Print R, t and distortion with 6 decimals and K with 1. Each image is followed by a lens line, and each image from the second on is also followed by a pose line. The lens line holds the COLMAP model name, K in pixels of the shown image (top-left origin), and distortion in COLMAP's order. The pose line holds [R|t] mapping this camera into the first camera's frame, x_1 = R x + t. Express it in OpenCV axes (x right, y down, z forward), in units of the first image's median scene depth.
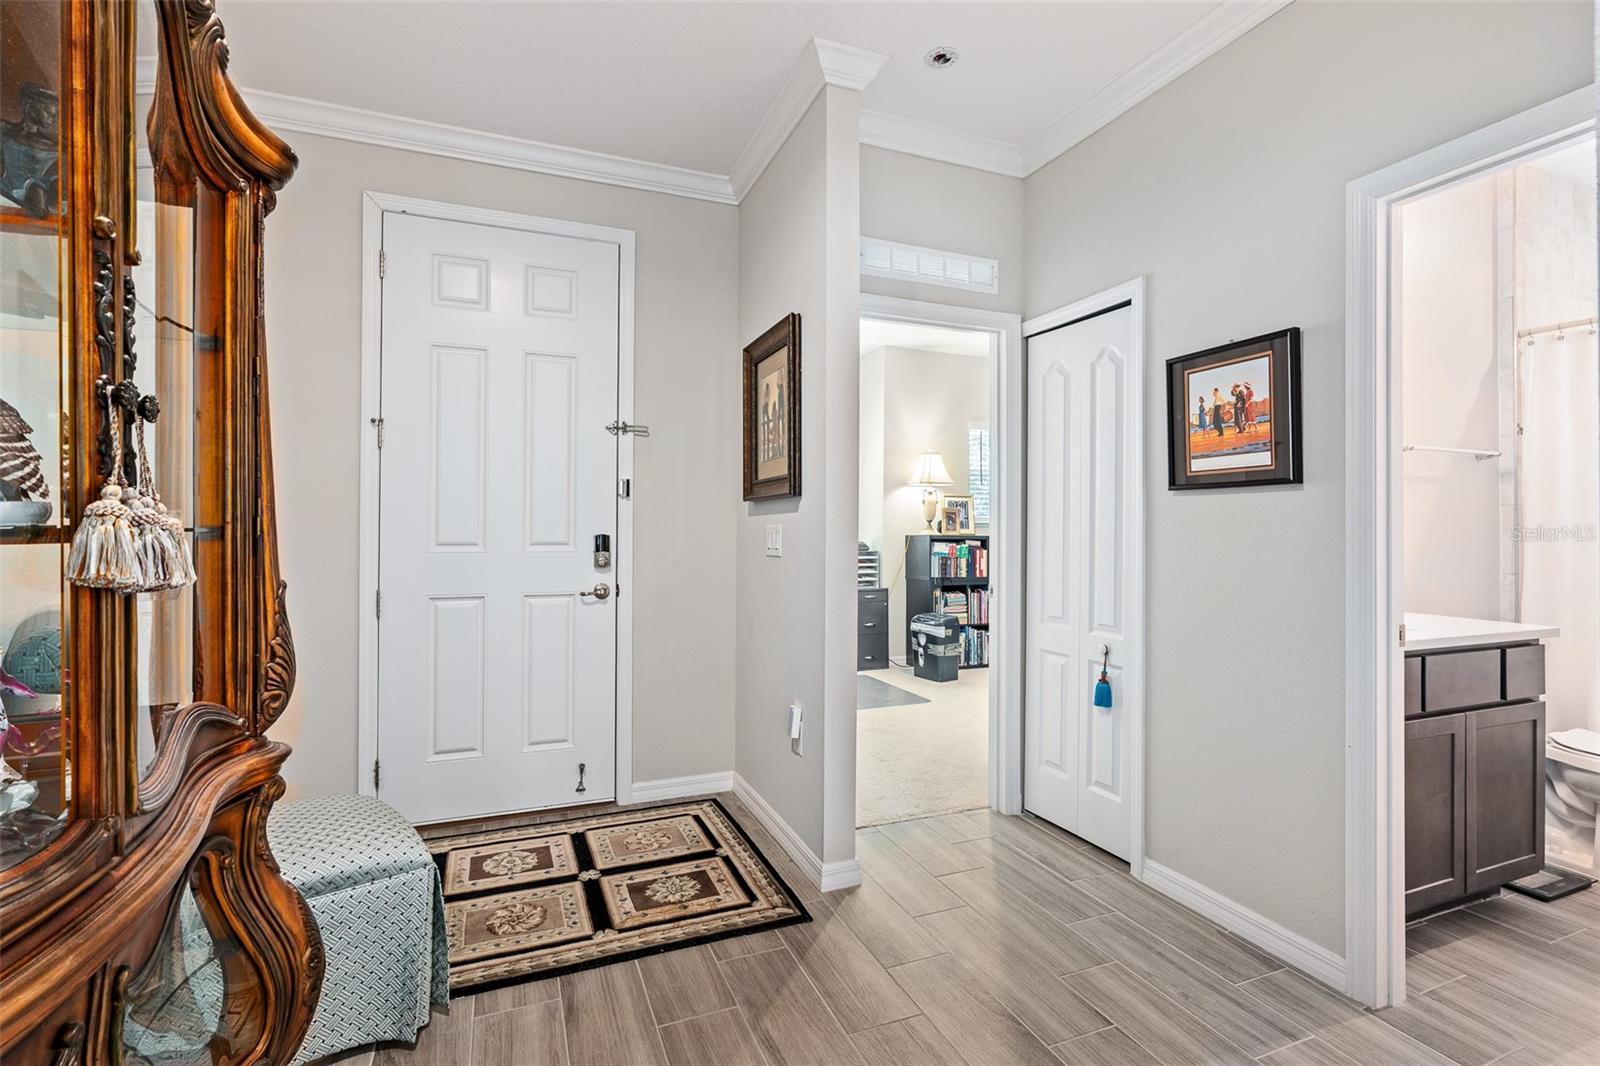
lens RADIAL K [[738.9, 0, 806.2], [0, 738.9, 524.0], [0, 0, 1]] dist [-0.000587, -0.000198]
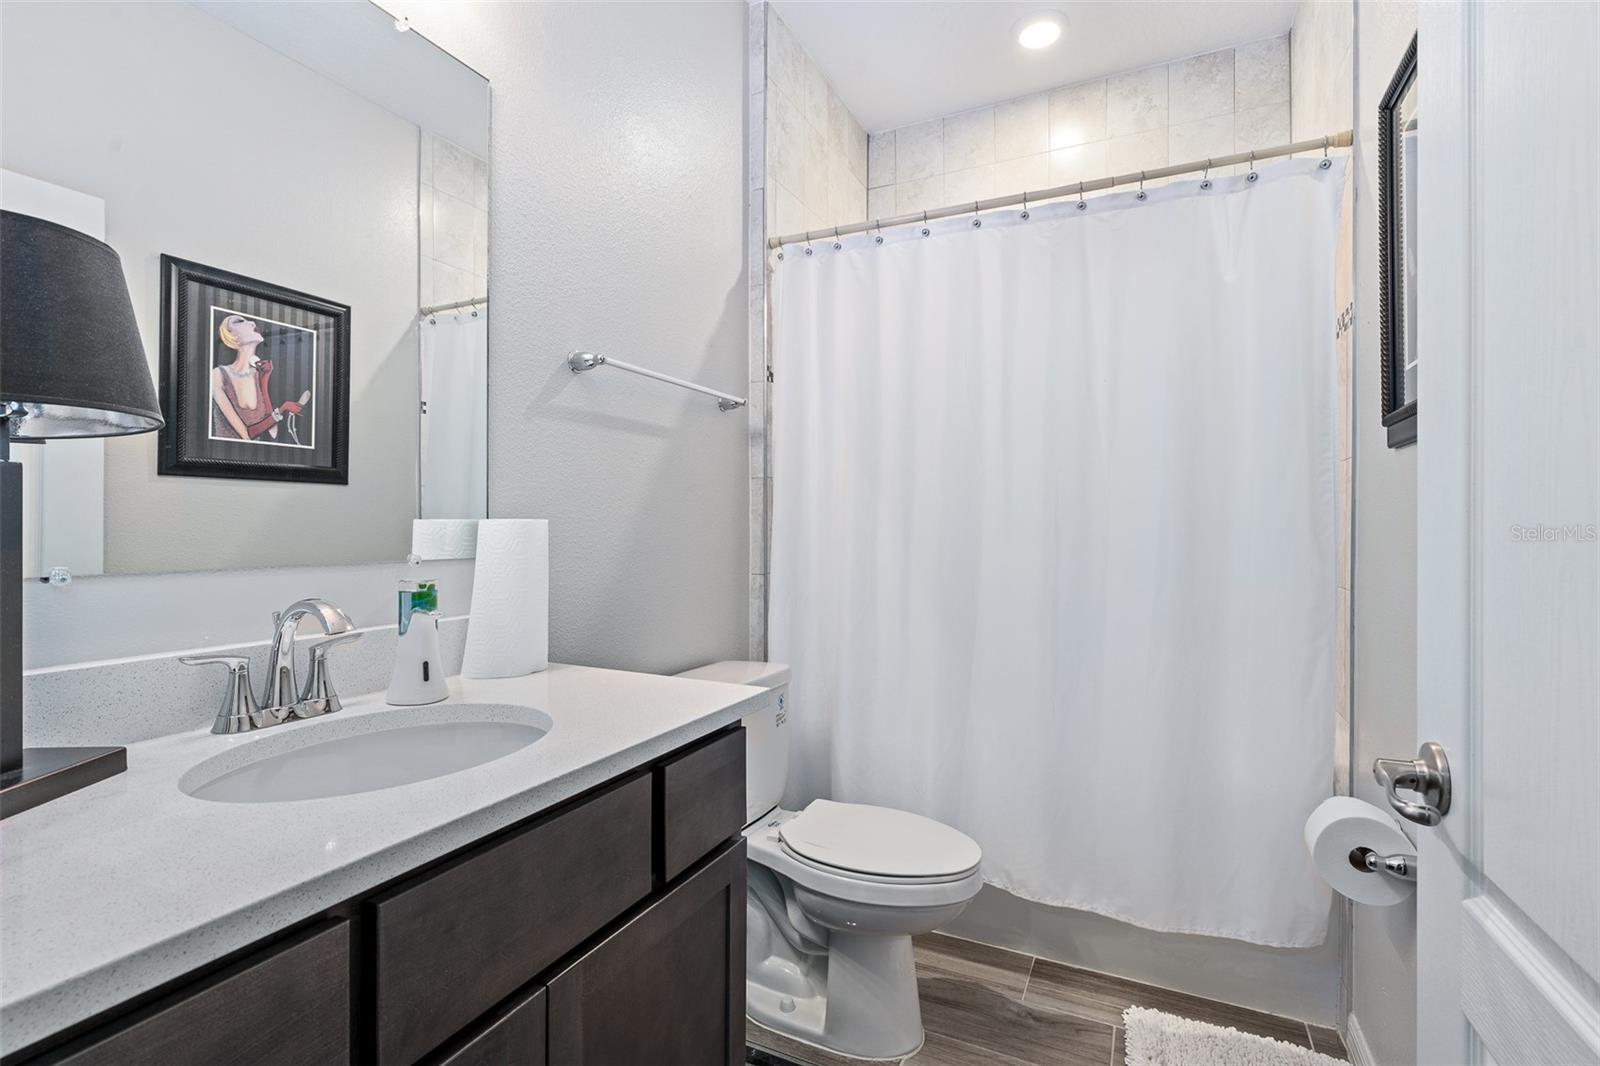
lens RADIAL K [[738.9, 0, 806.2], [0, 738.9, 524.0], [0, 0, 1]] dist [-0.000587, -0.000198]
pose [[0.739559, 0.001601, 0.673090, 0.505539], [-0.005658, 0.999977, 0.003837, 0.015763], [-0.673068, -0.006646, 0.739551, 0.438604]]
